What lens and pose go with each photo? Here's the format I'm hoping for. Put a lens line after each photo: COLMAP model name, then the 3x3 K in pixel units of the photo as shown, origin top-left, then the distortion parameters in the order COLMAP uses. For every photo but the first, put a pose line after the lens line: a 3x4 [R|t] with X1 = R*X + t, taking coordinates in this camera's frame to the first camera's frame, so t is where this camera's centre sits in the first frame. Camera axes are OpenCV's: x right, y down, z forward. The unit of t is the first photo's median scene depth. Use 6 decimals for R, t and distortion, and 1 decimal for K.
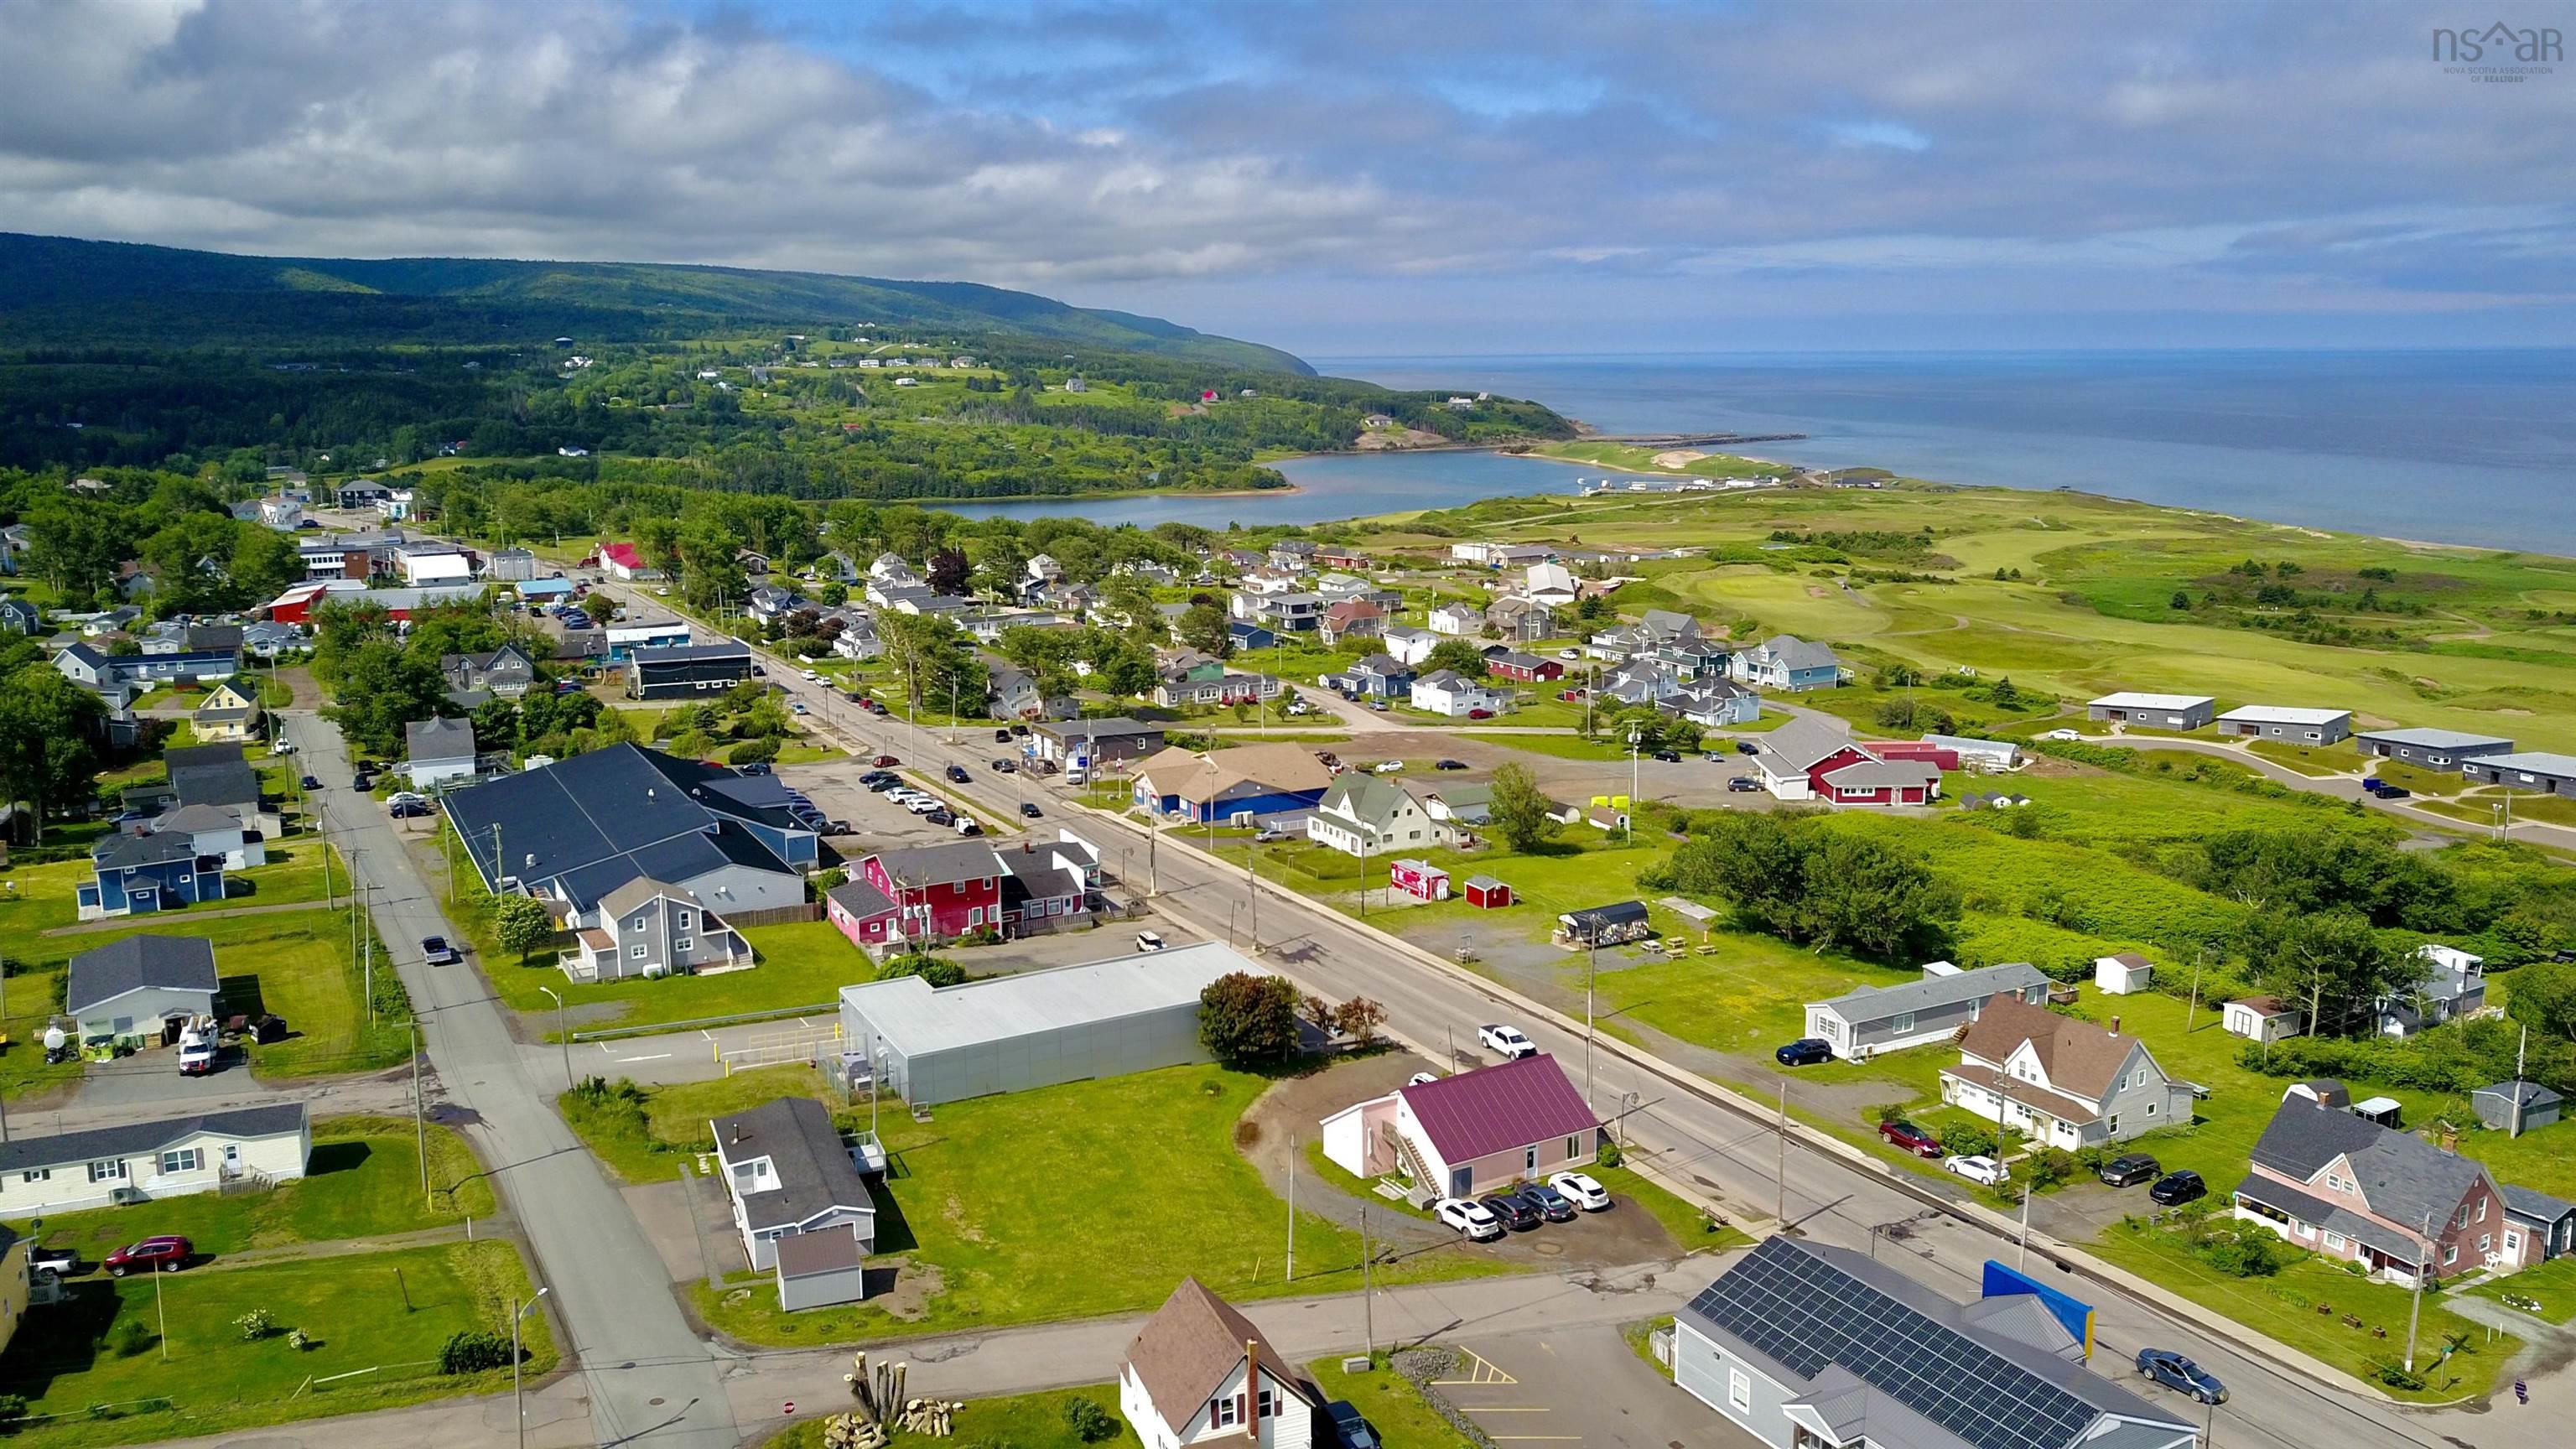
lens RADIAL K [[1947.4, 0, 1279.3], [0, 1947.4, 734.4], [0, 0, 1]] dist [0.049162, -0.068383]
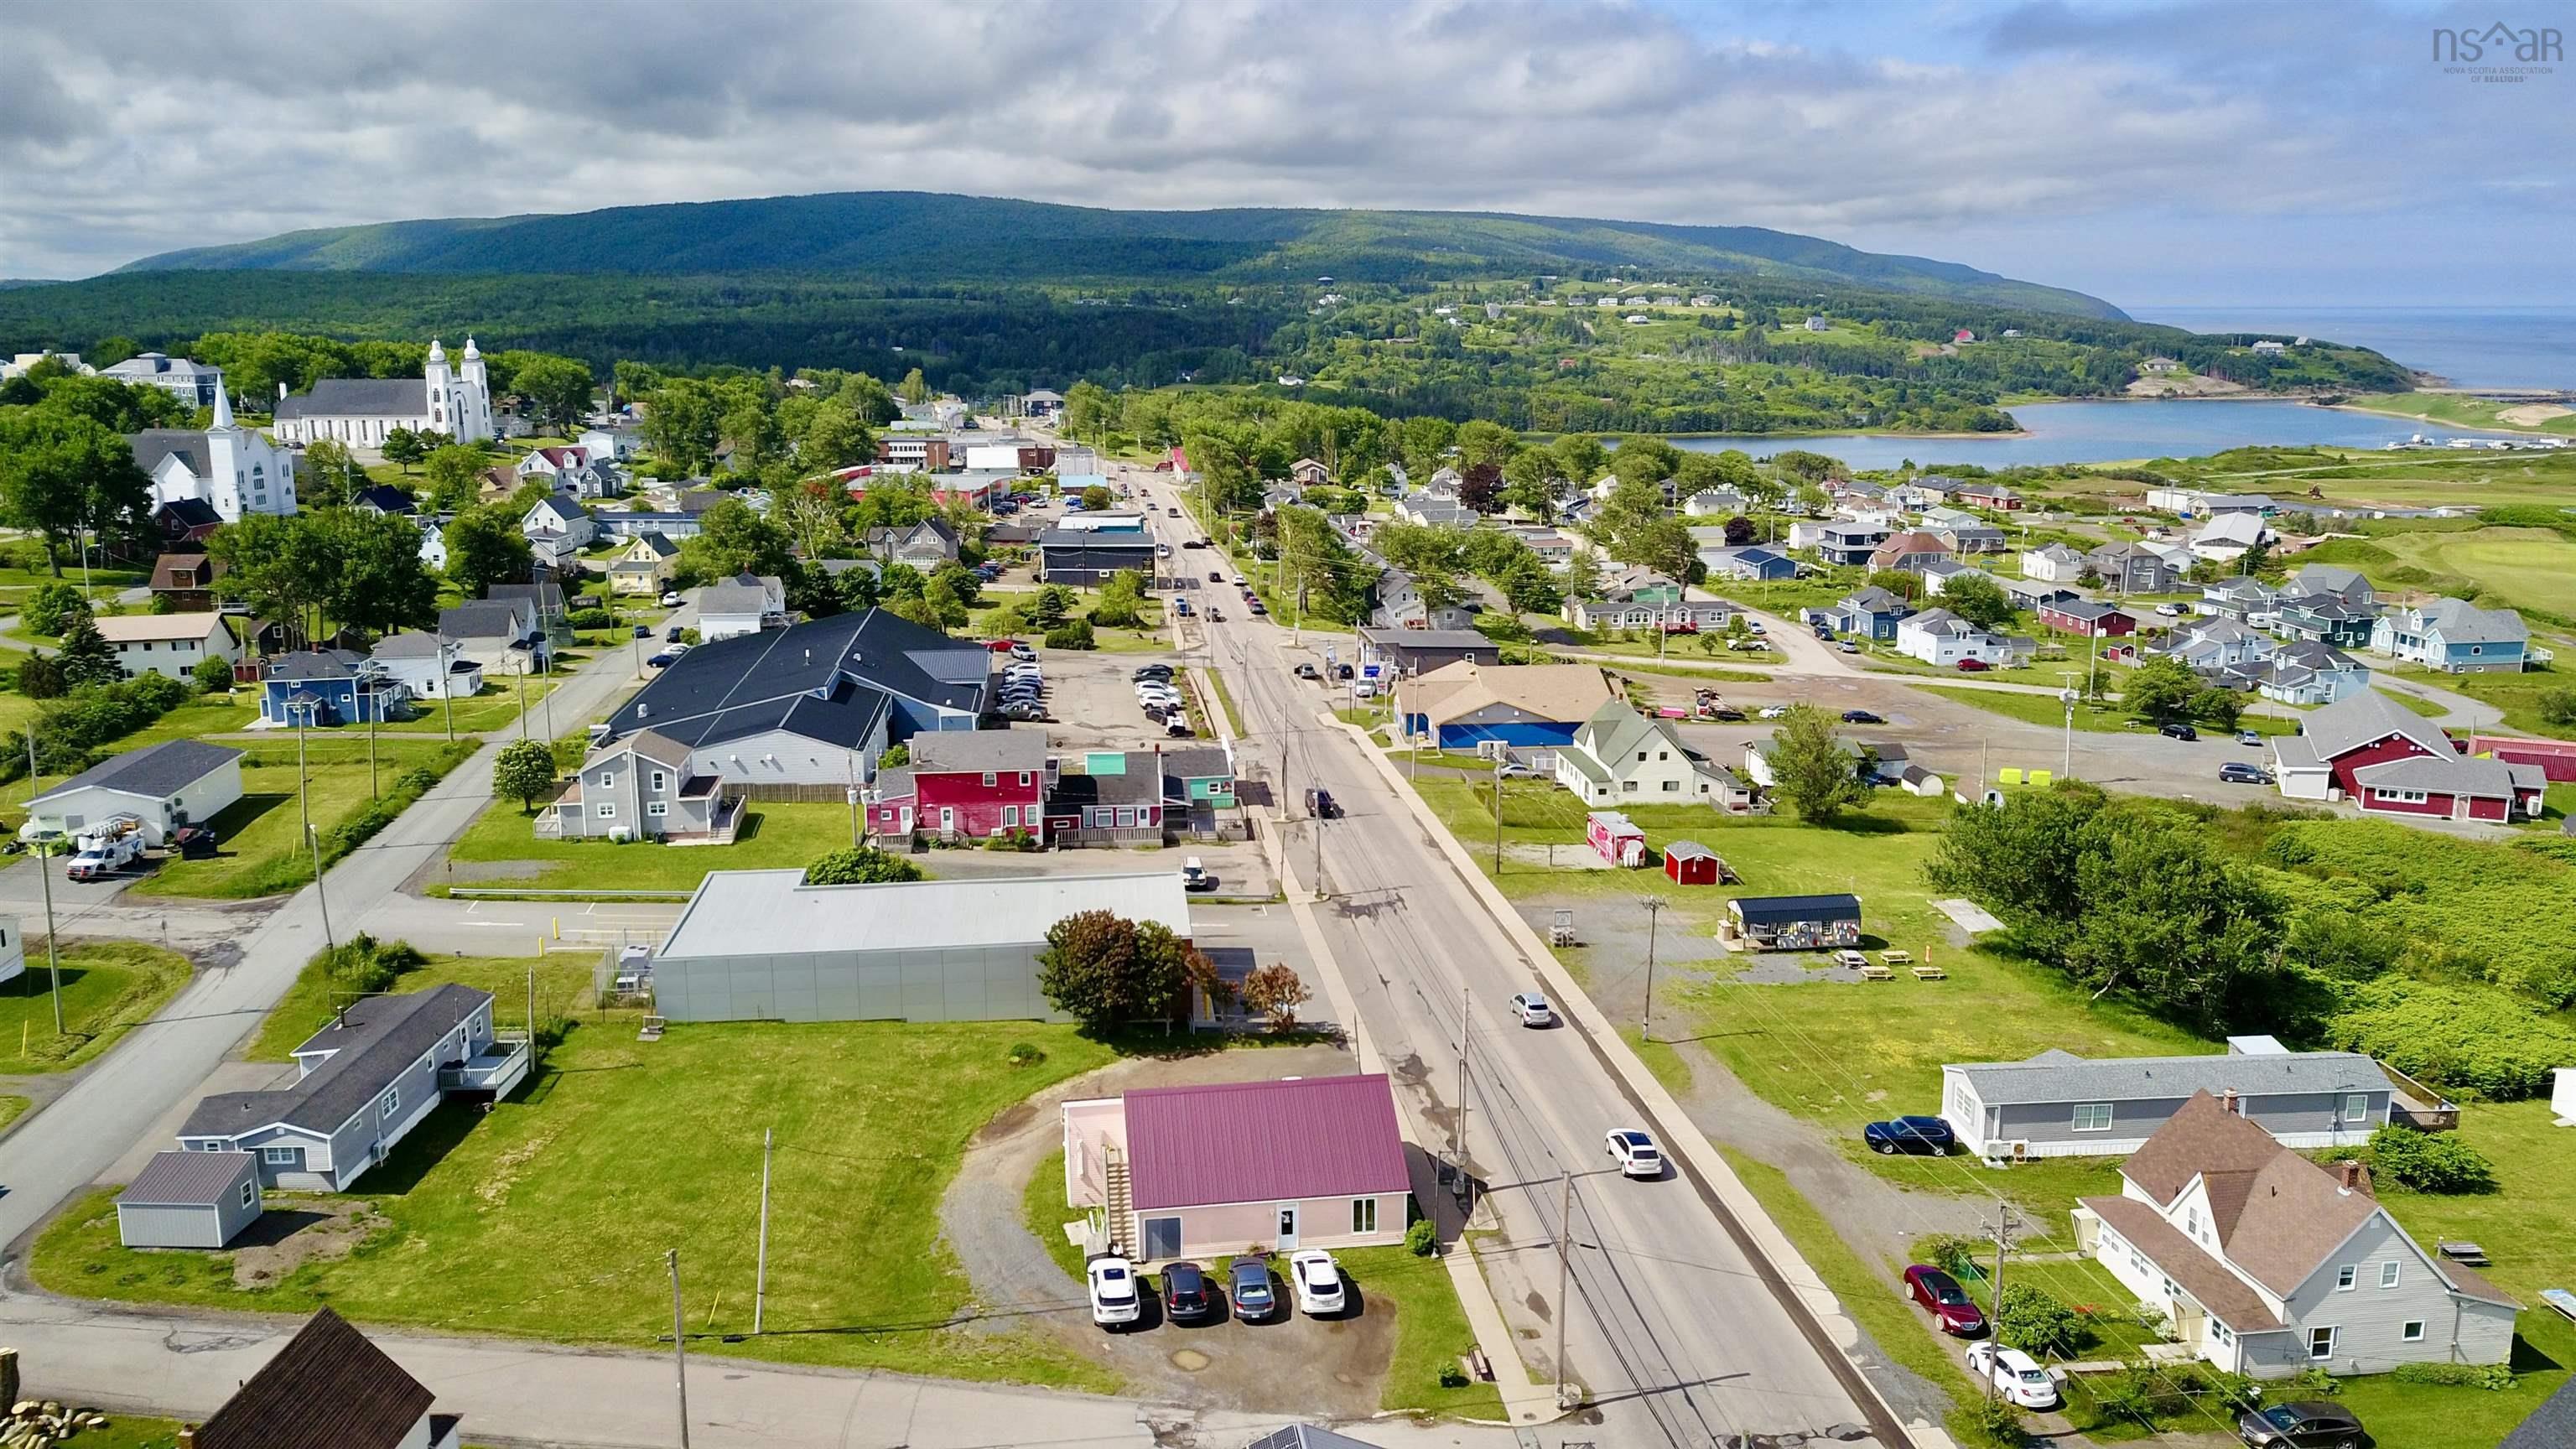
lens RADIAL K [[1947.4, 0, 1286.6], [0, 1947.4, 710.5], [0, 0, 1]] dist [0.049162, -0.068383]
pose [[0.925396, 0.083711, -0.369642, 0.179531], [-0.078893, 0.996485, 0.028162, 0.009910], [0.370700, 0.003101, 0.928747, 0.179493]]
